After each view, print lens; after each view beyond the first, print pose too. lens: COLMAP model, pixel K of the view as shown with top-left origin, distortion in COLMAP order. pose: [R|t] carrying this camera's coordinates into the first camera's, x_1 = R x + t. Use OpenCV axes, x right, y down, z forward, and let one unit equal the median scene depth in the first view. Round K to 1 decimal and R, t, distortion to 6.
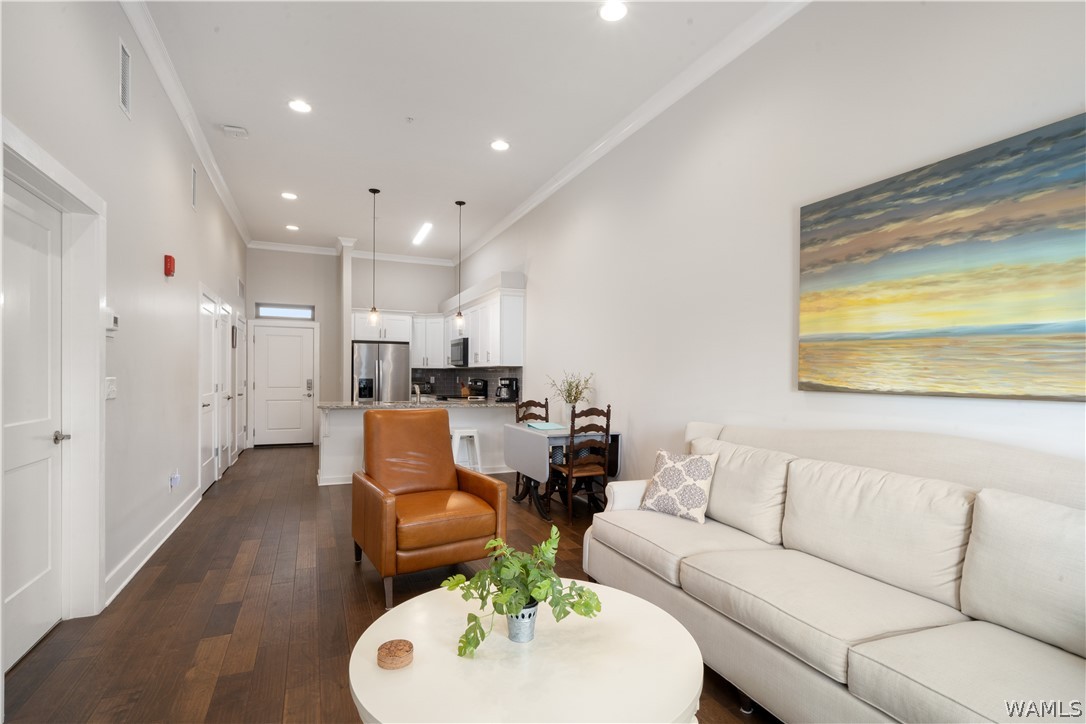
lens RADIAL K [[533.5, 0, 549.6], [0, 533.5, 382.1], [0, 0, 1]] dist [0.002333, 0.000025]
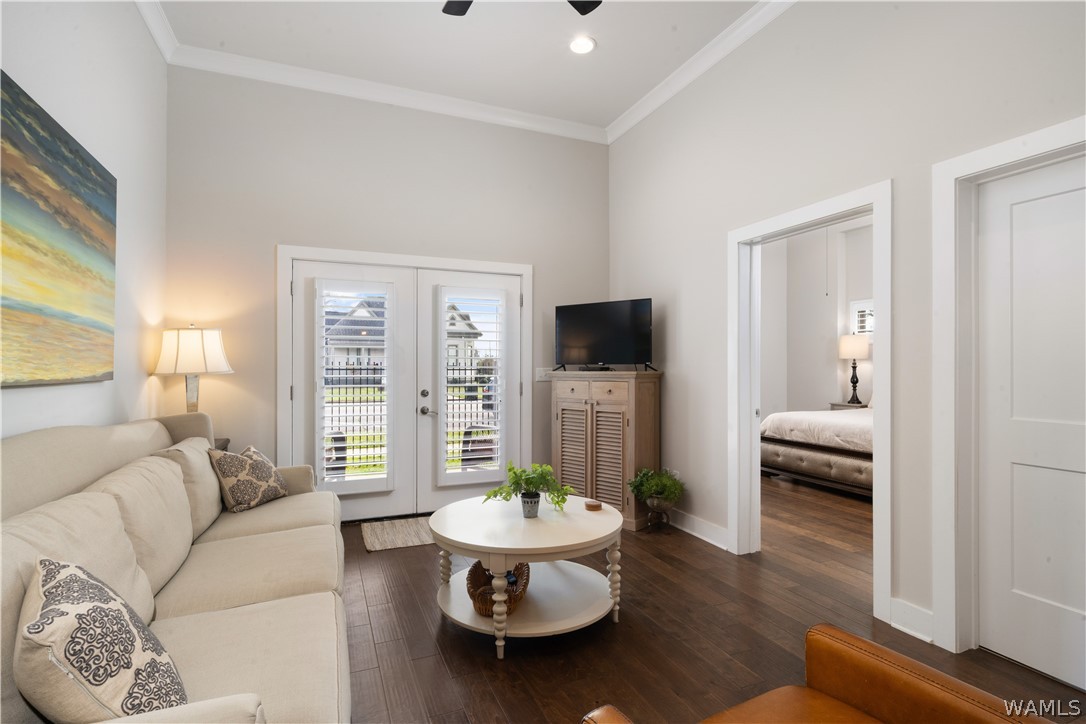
lens RADIAL K [[533.7, 0, 541.7], [0, 533.7, 364.7], [0, 0, 1]] dist [-0.000727, -0.000269]
pose [[-0.999650, -0.007049, 0.025492, -0.073511], [-0.006816, 0.999934, 0.009227, -0.015793], [-0.025556, 0.009050, -0.999632, 1.566619]]
